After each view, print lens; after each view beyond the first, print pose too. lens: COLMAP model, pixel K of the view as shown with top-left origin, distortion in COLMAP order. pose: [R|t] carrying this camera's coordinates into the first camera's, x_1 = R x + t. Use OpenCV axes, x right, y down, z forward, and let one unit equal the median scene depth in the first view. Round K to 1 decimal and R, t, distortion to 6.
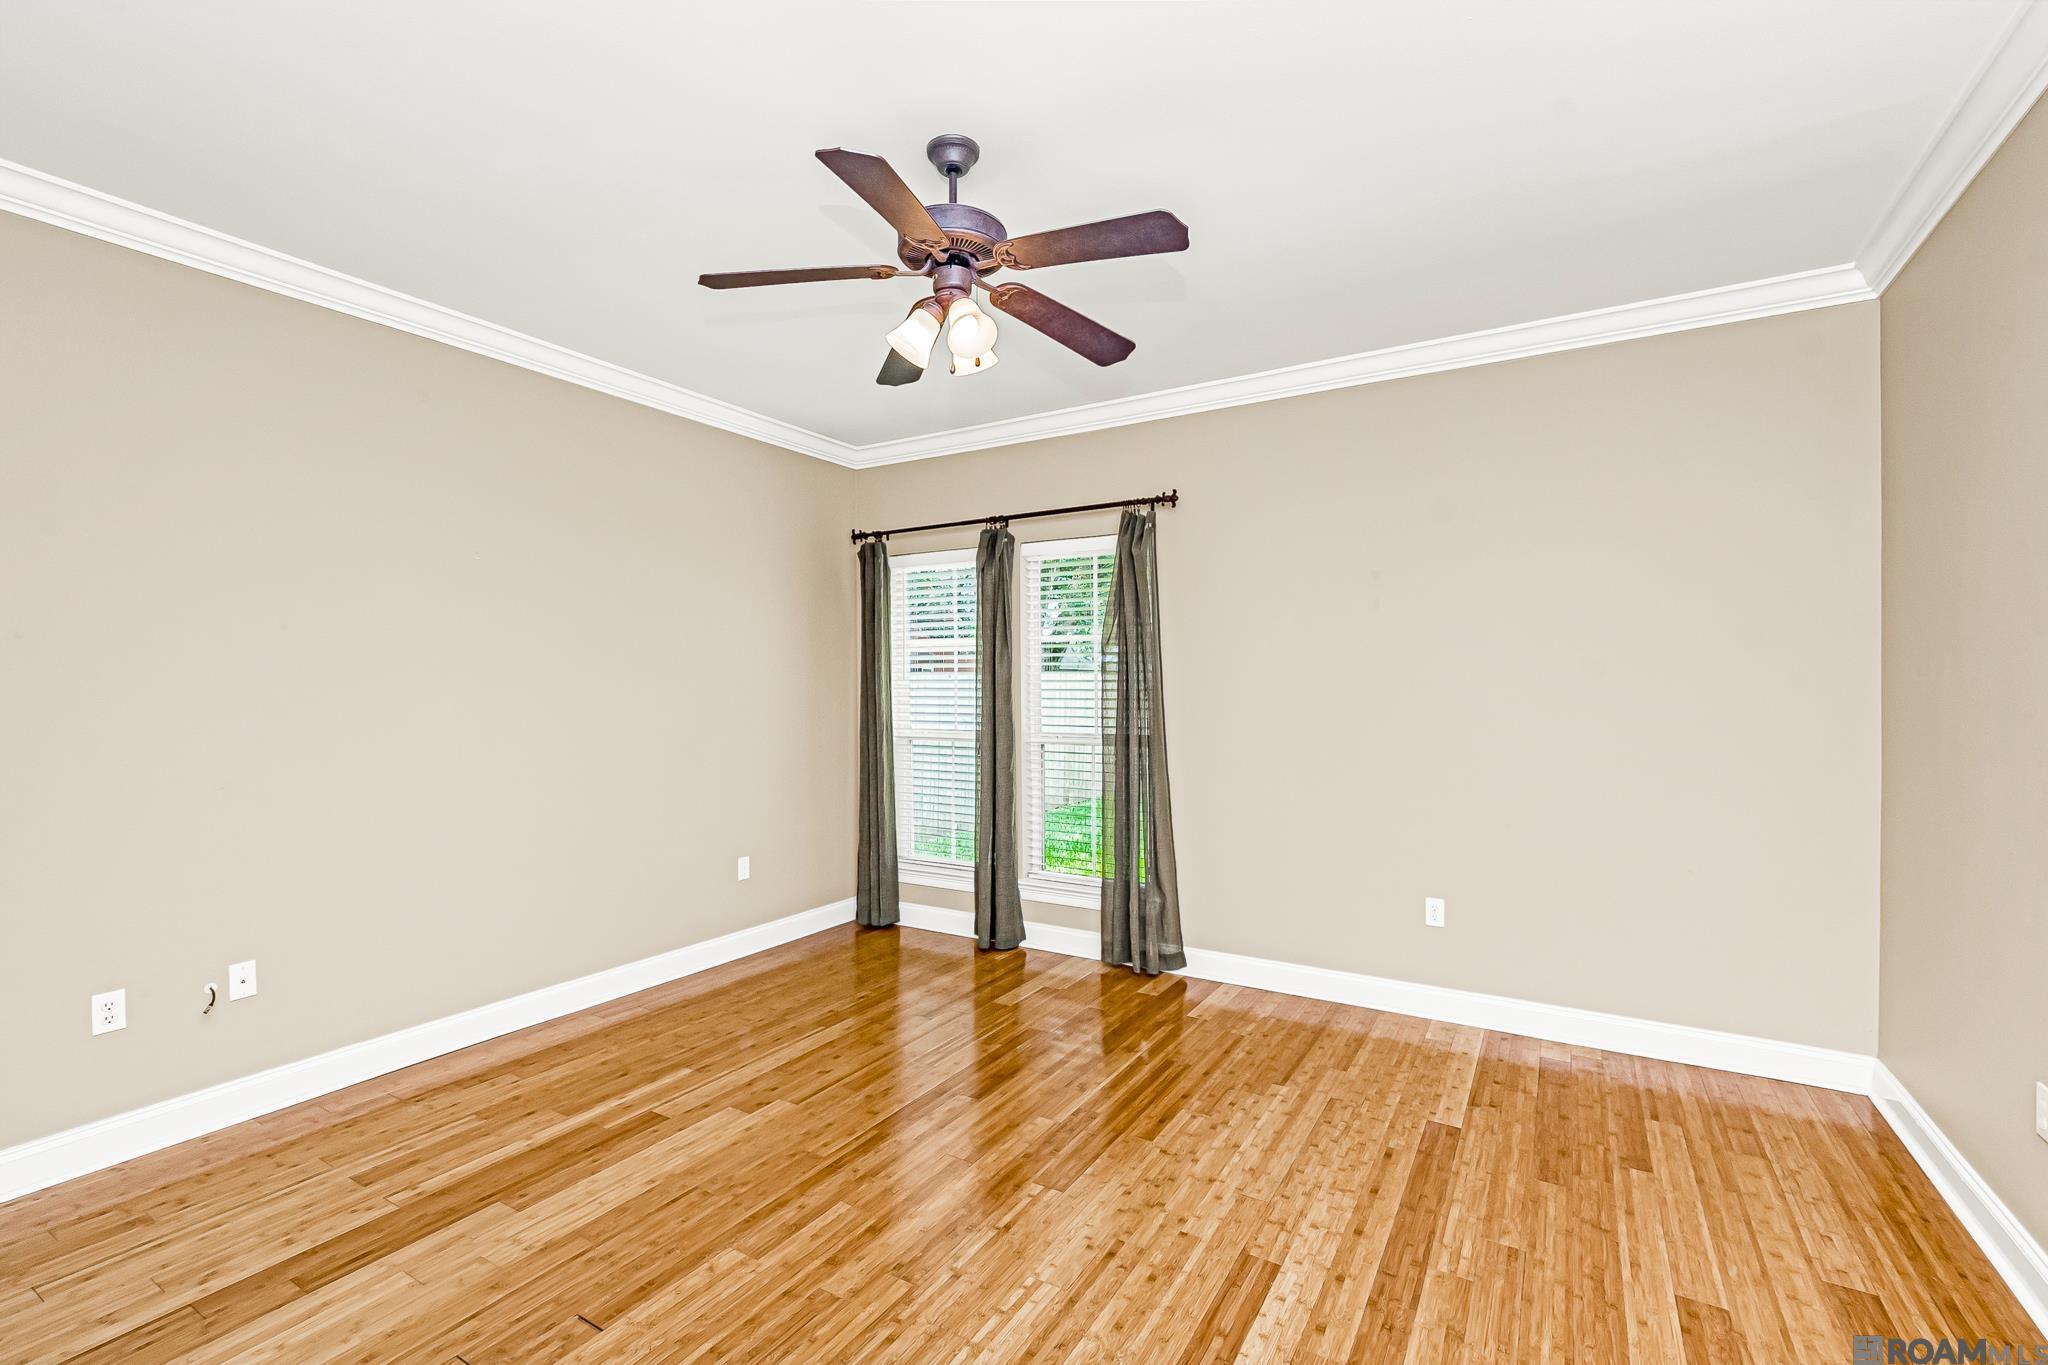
lens RADIAL K [[926.0, 0, 978.8], [0, 926.0, 685.9], [0, 0, 1]] dist [-0.005338, 0.002036]
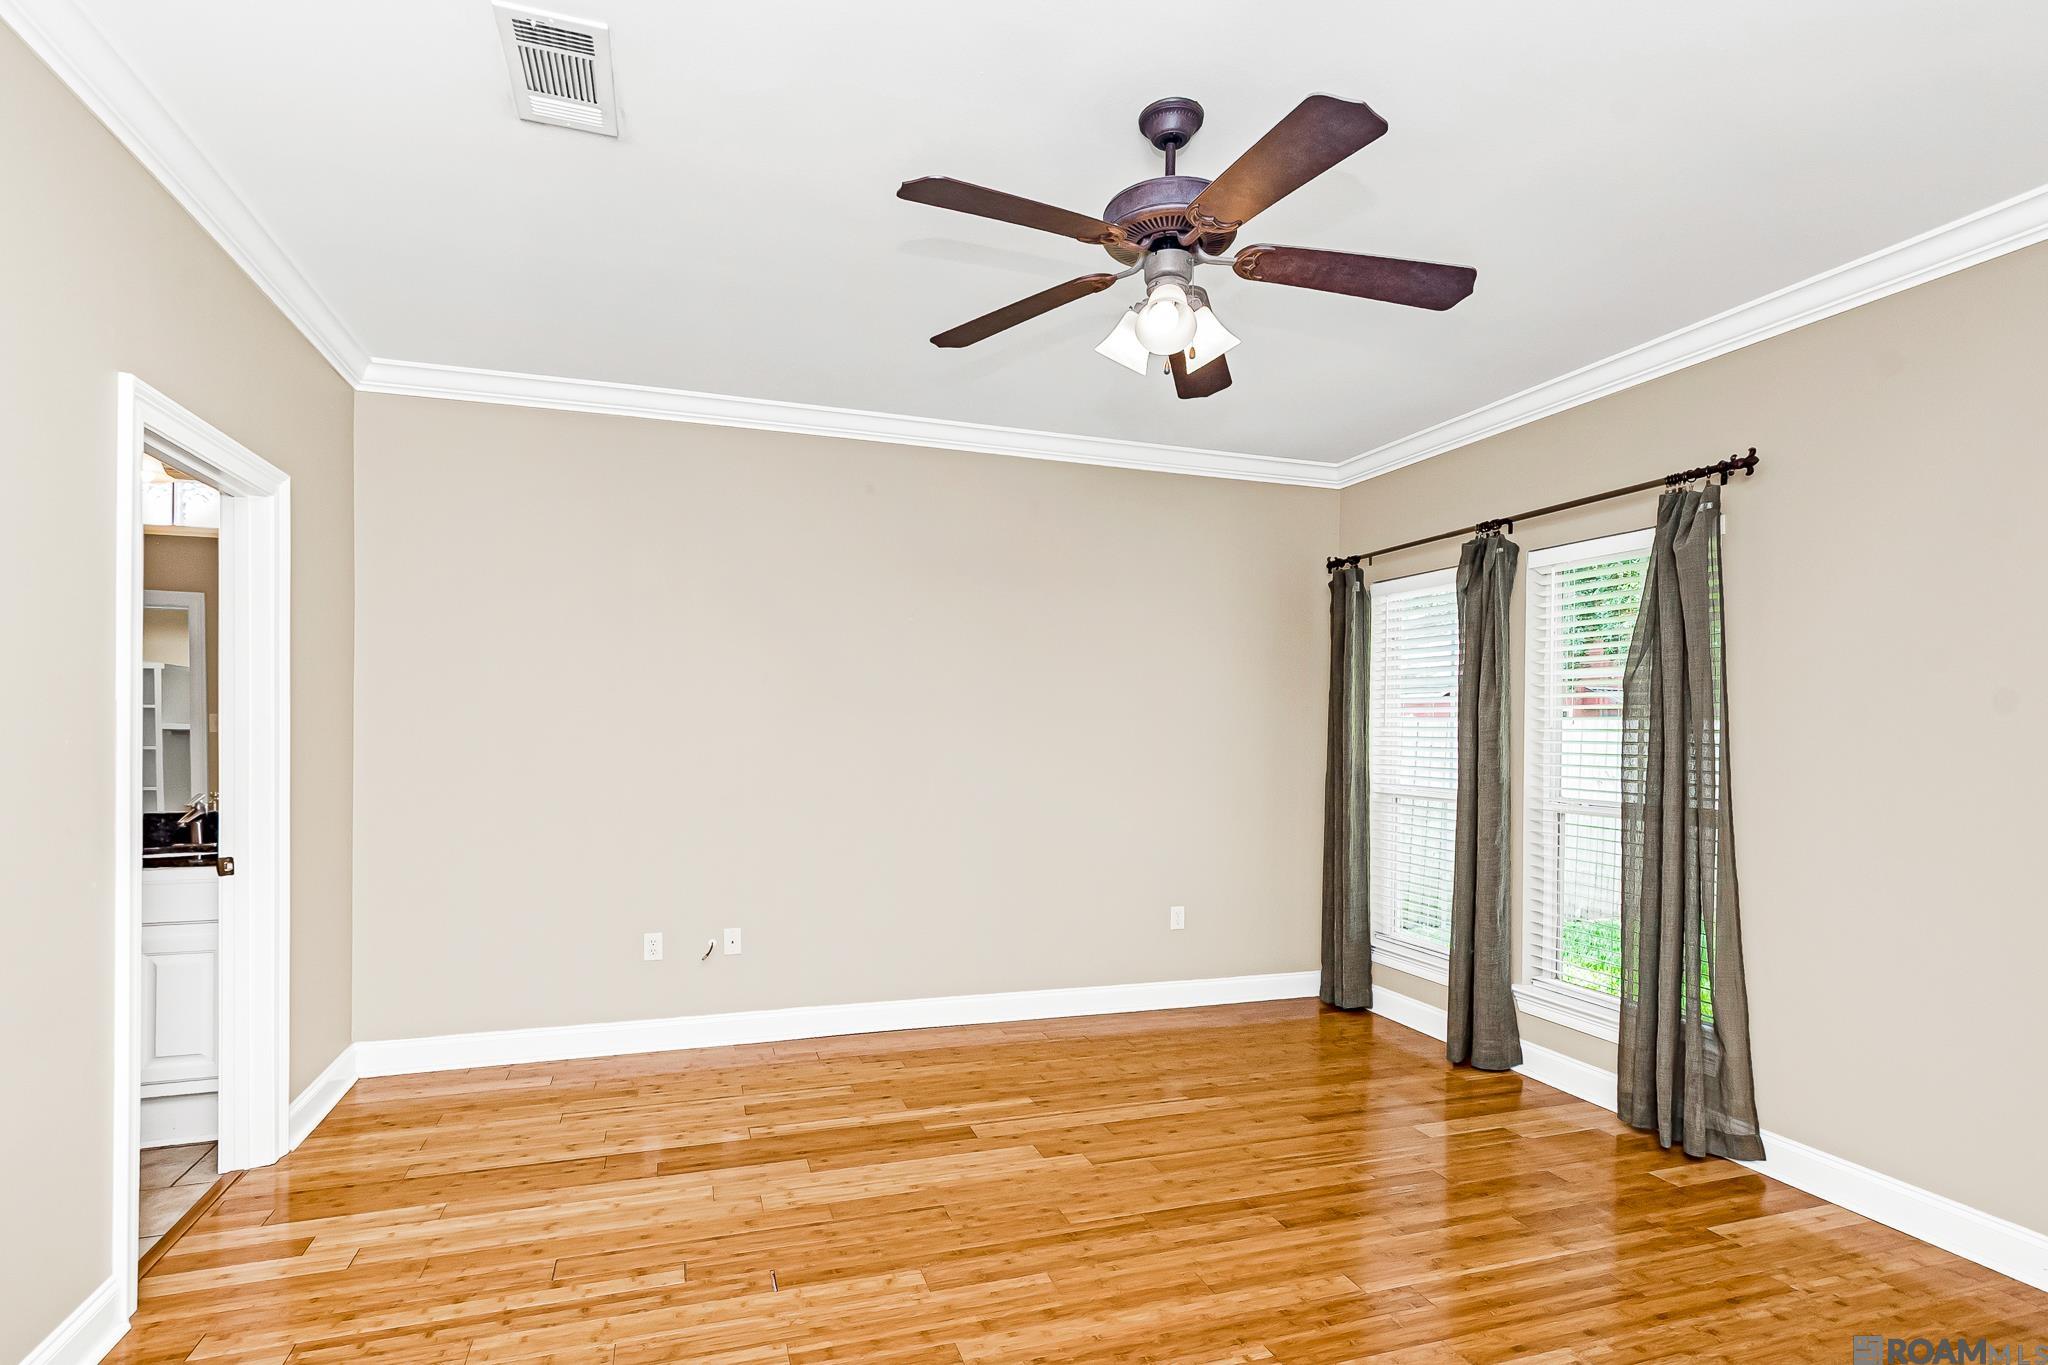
lens RADIAL K [[926.0, 0, 972.6], [0, 926.0, 724.9], [0, 0, 1]] dist [-0.005338, 0.002036]
pose [[0.761584, 0.010406, -0.647983, 0.286217], [-0.015156, 0.999884, -0.001756, -0.001007], [0.647889, 0.011158, 0.761653, 0.158022]]
